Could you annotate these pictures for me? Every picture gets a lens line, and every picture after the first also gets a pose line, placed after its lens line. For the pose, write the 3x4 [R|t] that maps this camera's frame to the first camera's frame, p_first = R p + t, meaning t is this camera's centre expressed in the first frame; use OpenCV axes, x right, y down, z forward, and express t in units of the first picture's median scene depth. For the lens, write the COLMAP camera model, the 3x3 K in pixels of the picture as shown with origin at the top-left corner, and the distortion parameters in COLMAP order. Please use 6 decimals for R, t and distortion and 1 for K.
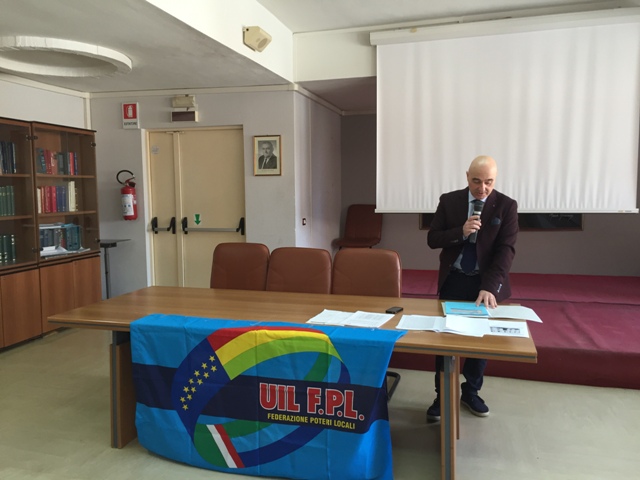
lens RADIAL K [[541.1, 0, 320.0], [0, 541.1, 240.0], [0, 0, 1]] dist [0.080434, -0.097893]
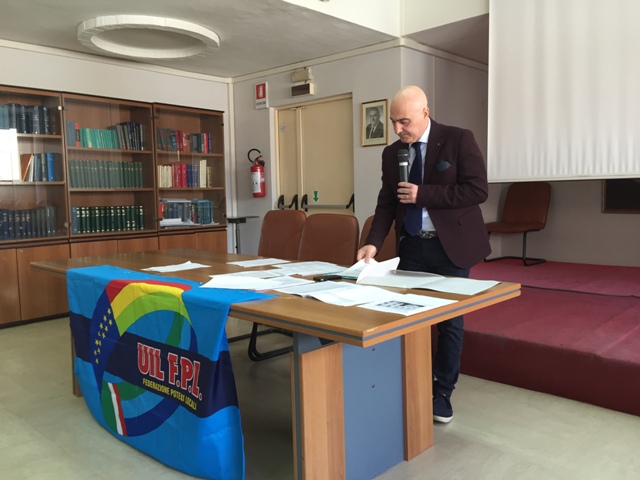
lens RADIAL K [[541.1, 0, 320.0], [0, 541.1, 240.0], [0, 0, 1]] dist [0.080434, -0.097893]
pose [[0.888204, 0.031241, -0.458386, 0.246223], [-0.031787, 0.999473, 0.006525, 0.036294], [0.458348, 0.008775, 0.888729, 0.154795]]
